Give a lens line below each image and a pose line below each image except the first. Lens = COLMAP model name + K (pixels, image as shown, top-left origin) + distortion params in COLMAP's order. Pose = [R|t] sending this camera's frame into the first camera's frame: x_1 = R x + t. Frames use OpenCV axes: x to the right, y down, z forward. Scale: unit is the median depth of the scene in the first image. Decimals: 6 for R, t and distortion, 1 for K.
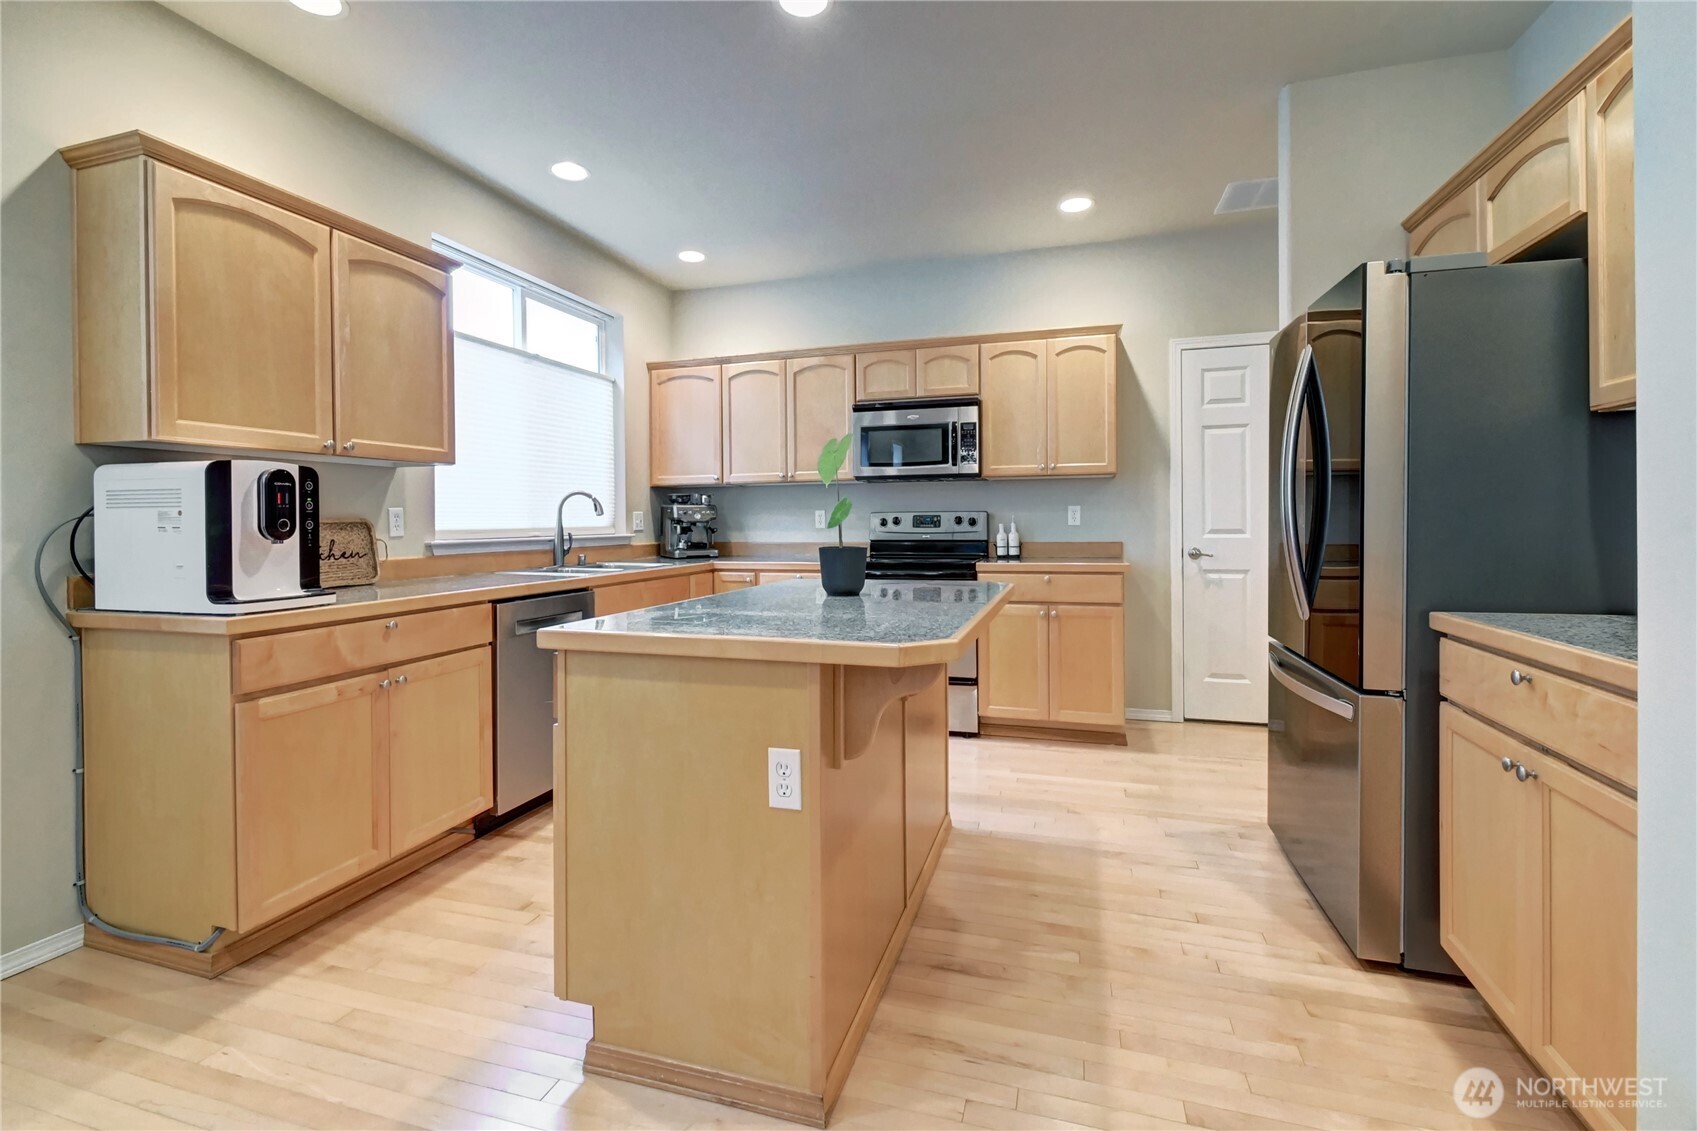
lens RADIAL K [[753.2, 0, 852.3], [0, 753.2, 543.9], [0, 0, 1]] dist [0.007372, 0.000319]
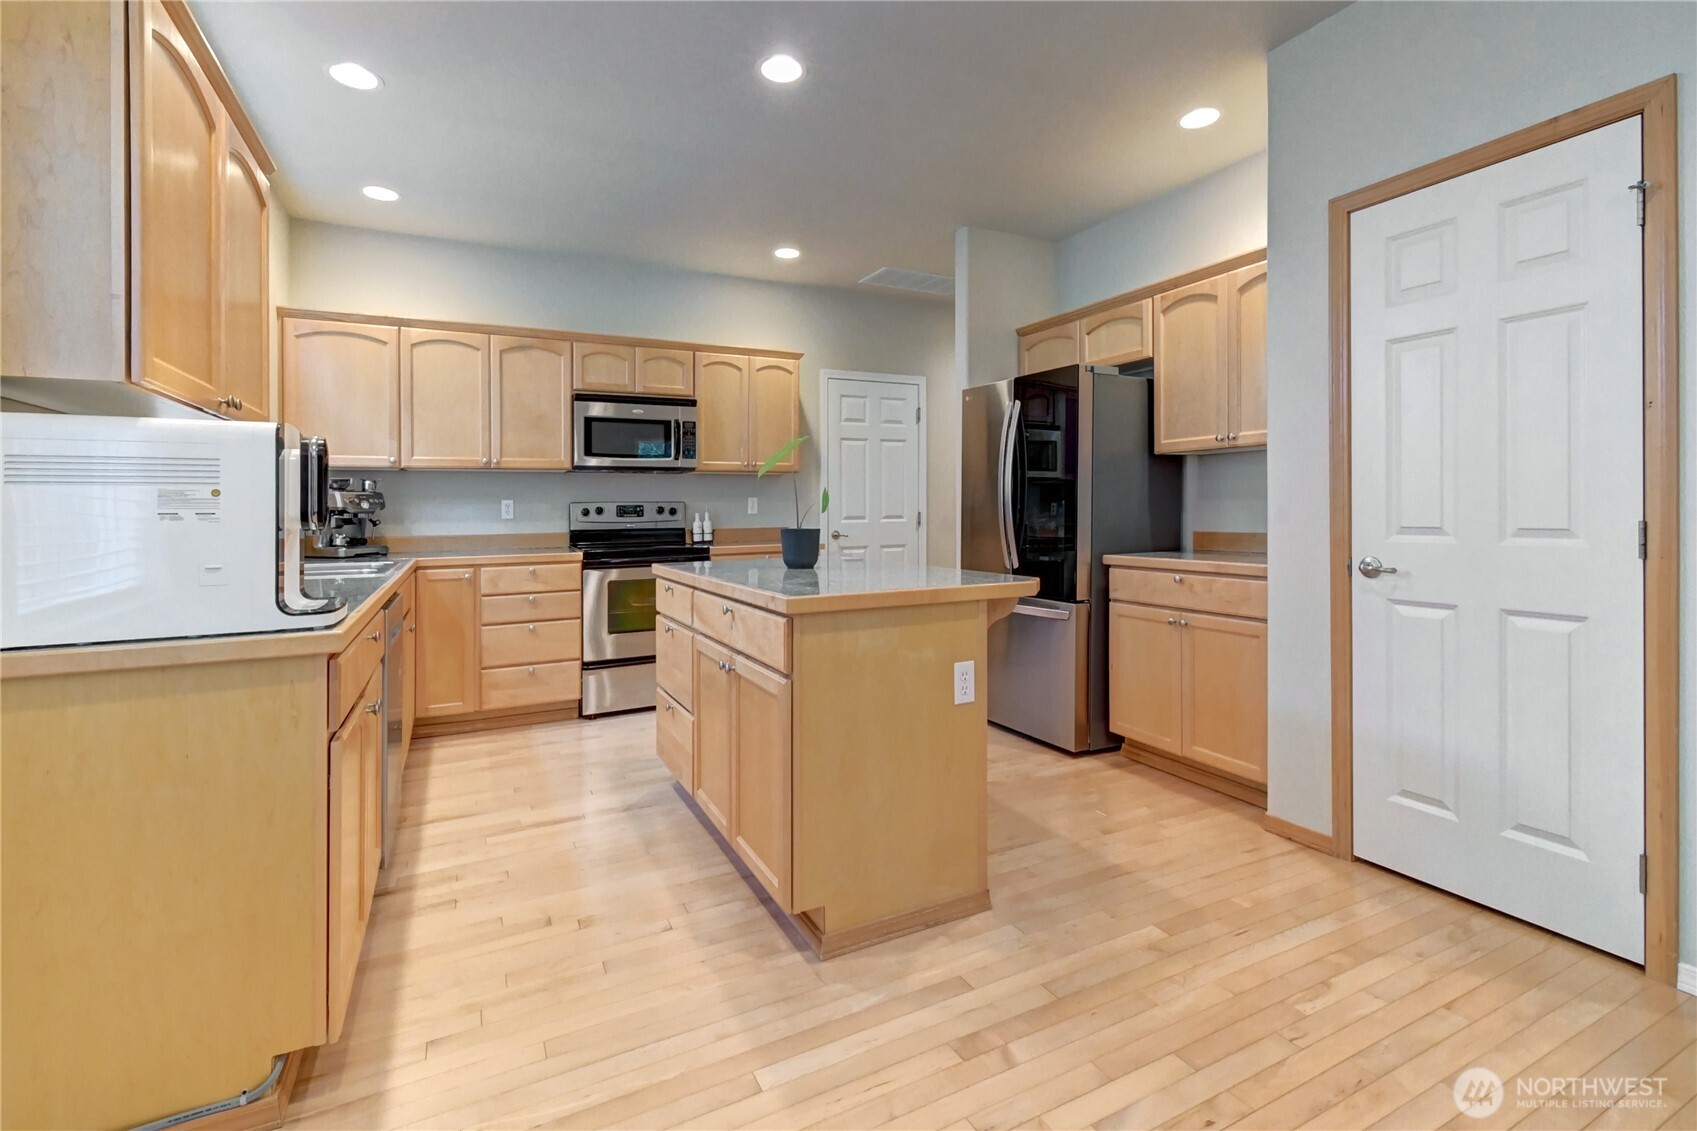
lens RADIAL K [[753.2, 0, 852.3], [0, 753.2, 543.9], [0, 0, 1]] dist [0.007372, 0.000319]
pose [[0.718261, -0.032629, 0.695008, -0.436031], [0.027035, 0.999454, 0.018983, 0.004228], [-0.695248, 0.005155, 0.718751, 0.037845]]
